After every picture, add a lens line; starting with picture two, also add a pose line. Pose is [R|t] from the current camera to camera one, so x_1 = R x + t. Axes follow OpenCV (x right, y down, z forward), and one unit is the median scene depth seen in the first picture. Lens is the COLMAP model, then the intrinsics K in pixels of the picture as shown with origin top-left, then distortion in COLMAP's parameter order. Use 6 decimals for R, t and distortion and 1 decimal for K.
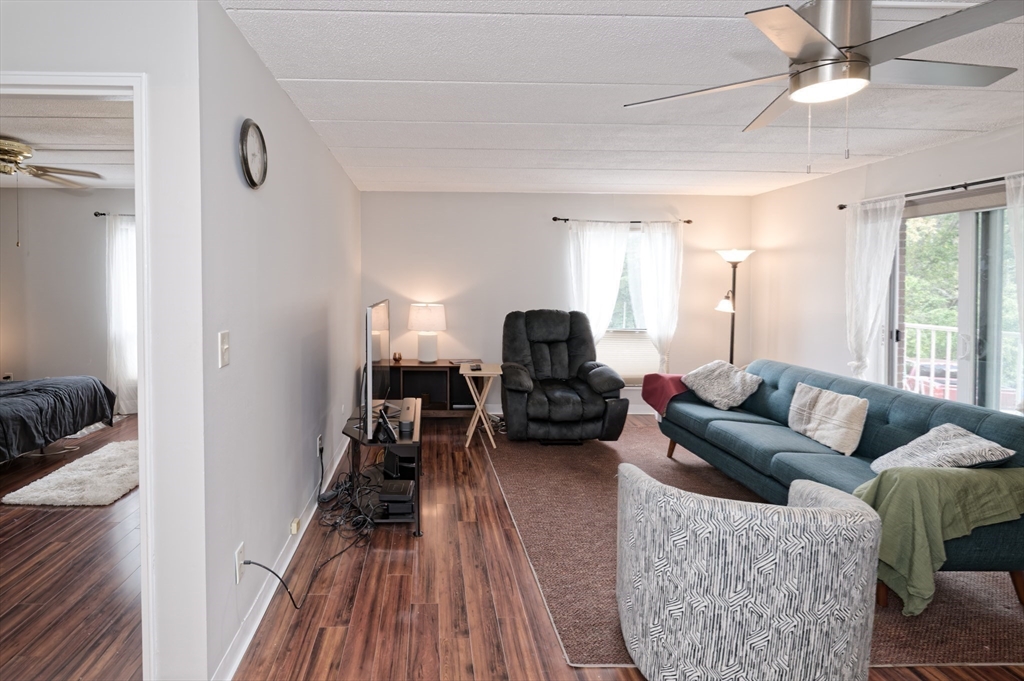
lens RADIAL K [[492.0, 0, 439.3], [0, 492.0, 285.6], [0, 0, 1]] dist [0.009711, -0.002471]
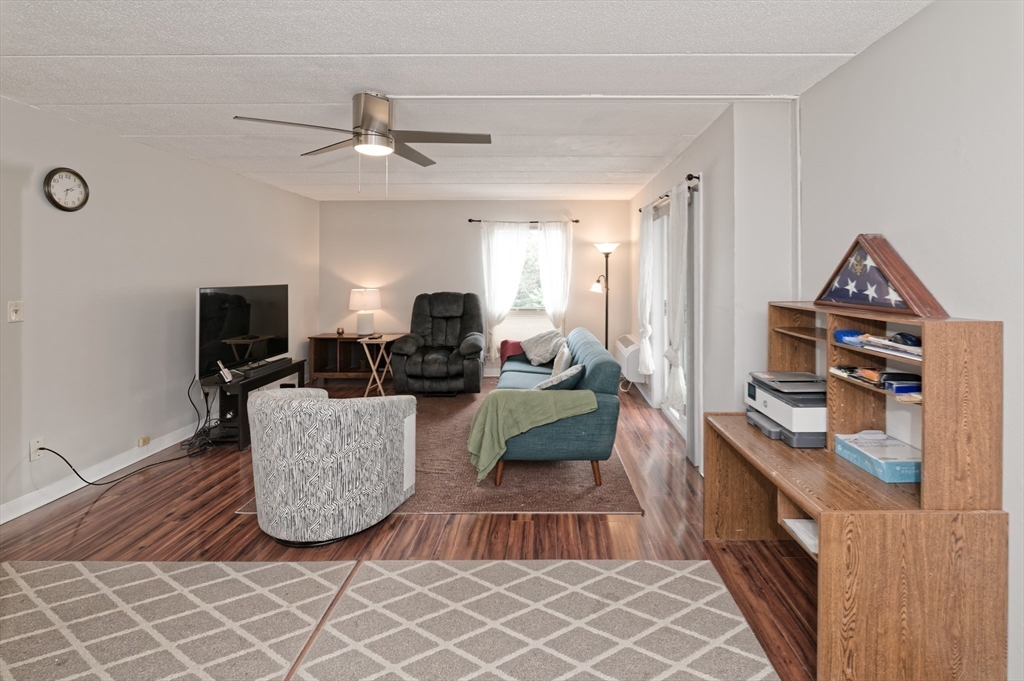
lens RADIAL K [[449.7, 0, 531.2], [0, 449.7, 262.6], [0, 0, 1]] dist [0.006583, -0.000885]
pose [[0.999238, -0.012741, -0.036901, 0.454740], [0.011449, 0.999322, -0.035001, 0.015013], [0.037322, 0.034551, 0.998706, -0.148907]]
